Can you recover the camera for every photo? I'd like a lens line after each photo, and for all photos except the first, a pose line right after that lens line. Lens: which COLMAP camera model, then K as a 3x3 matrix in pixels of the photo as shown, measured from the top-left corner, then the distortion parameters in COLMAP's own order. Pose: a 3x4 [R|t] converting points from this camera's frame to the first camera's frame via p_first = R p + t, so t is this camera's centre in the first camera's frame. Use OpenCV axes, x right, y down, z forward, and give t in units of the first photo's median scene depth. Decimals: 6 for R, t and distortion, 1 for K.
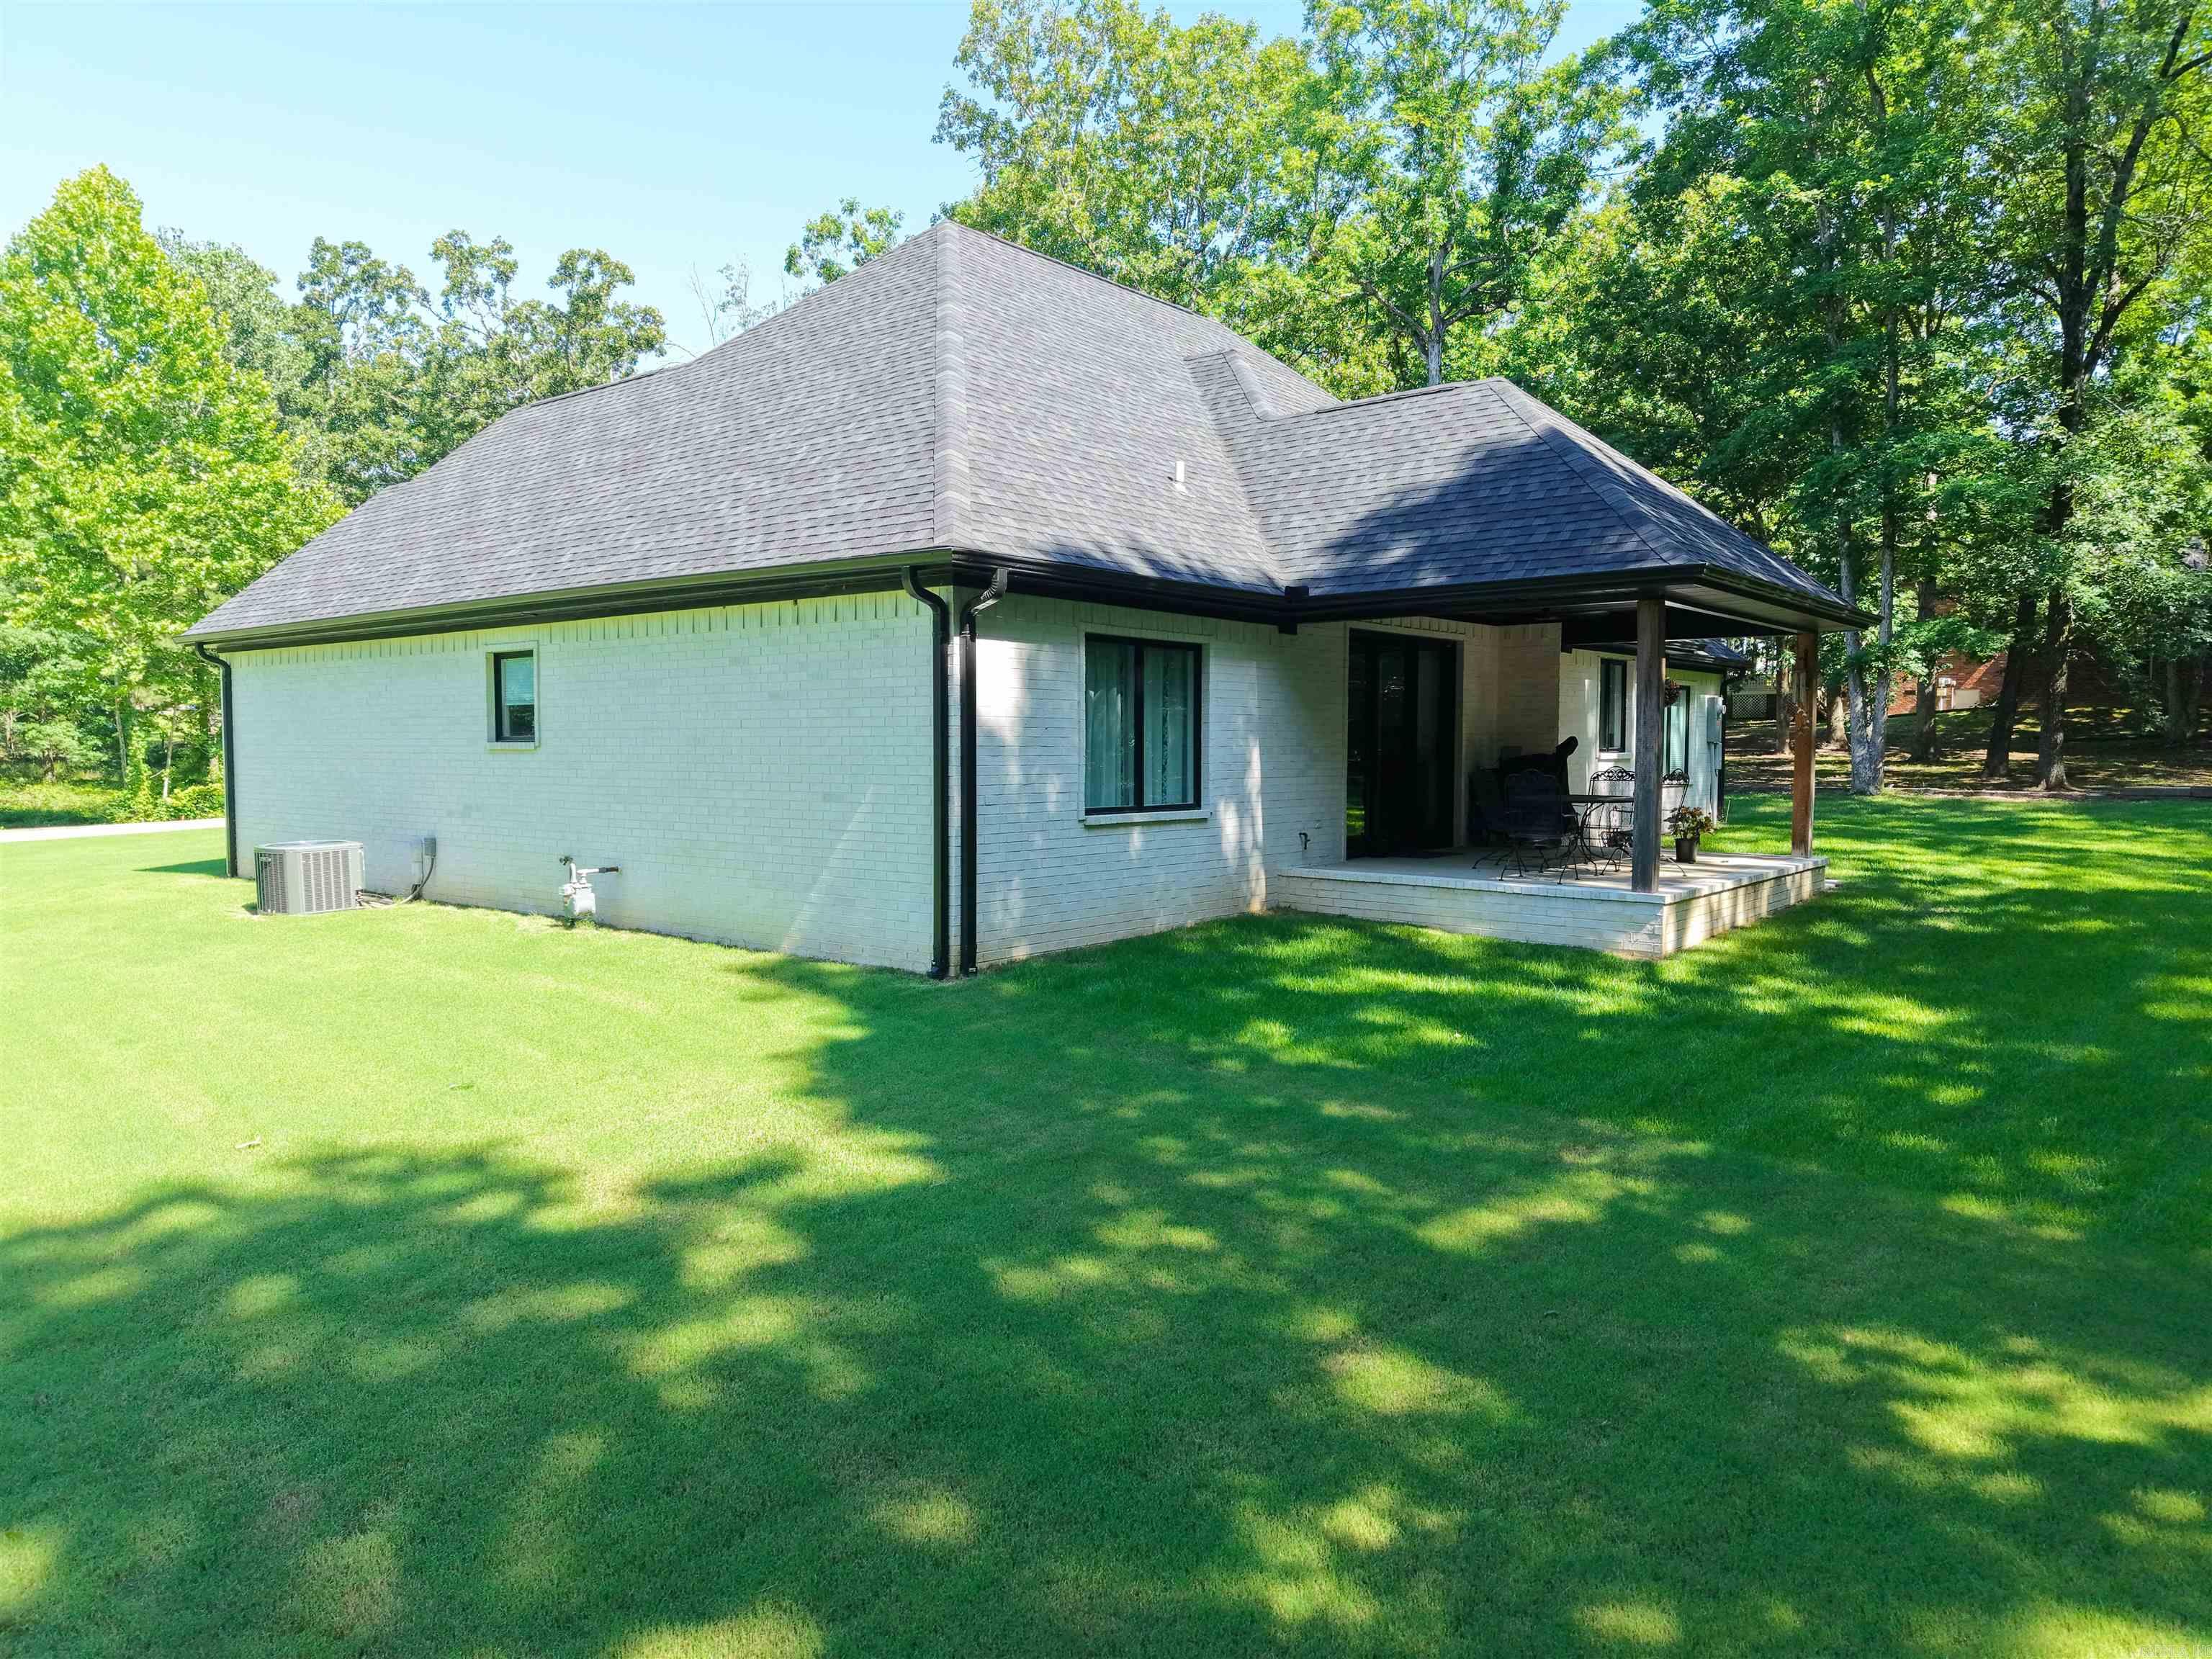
lens RADIAL K [[1466.7, 0, 1106.0], [0, 1466.7, 829.5], [0, 0, 1]] dist [0.042564, -0.045097]
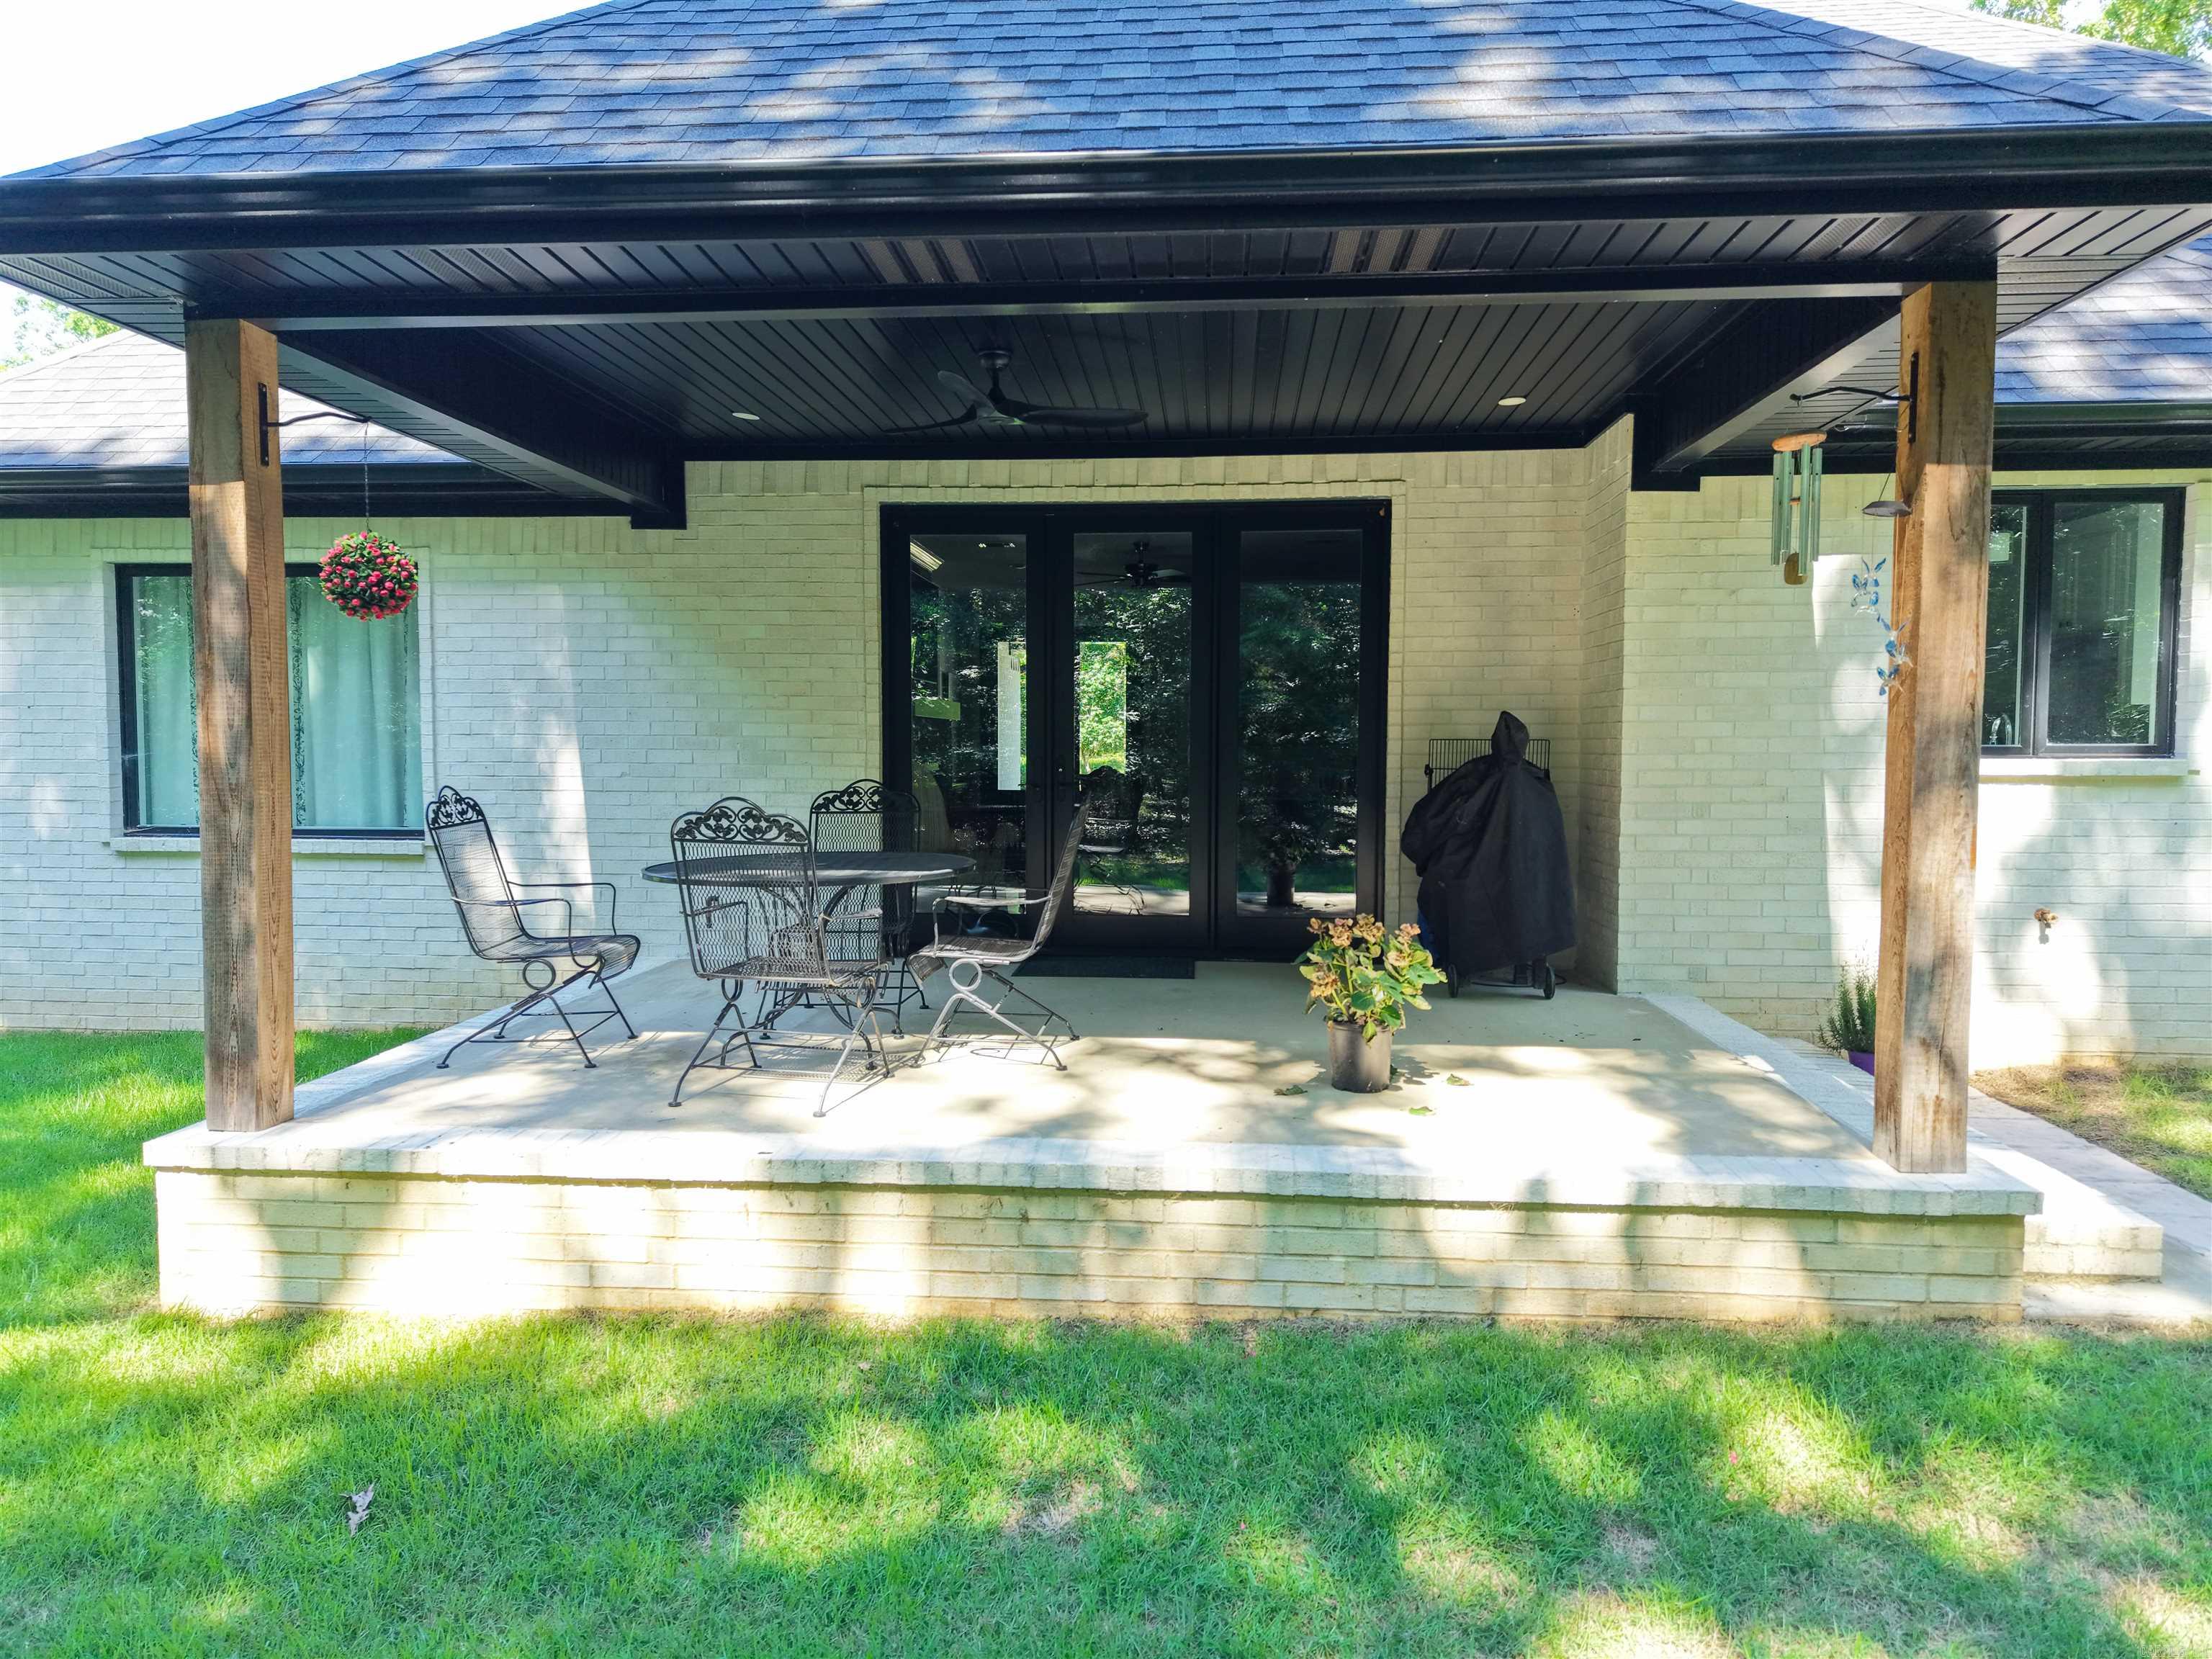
lens RADIAL K [[1466.7, 0, 1106.0], [0, 1466.7, 829.5], [0, 0, 1]] dist [0.042564, -0.045097]
pose [[0.570858, 0.045534, -0.819785, 0.792441], [-0.047700, 0.998614, 0.022251, -0.049118], [0.819662, 0.026402, 0.572239, 0.973405]]
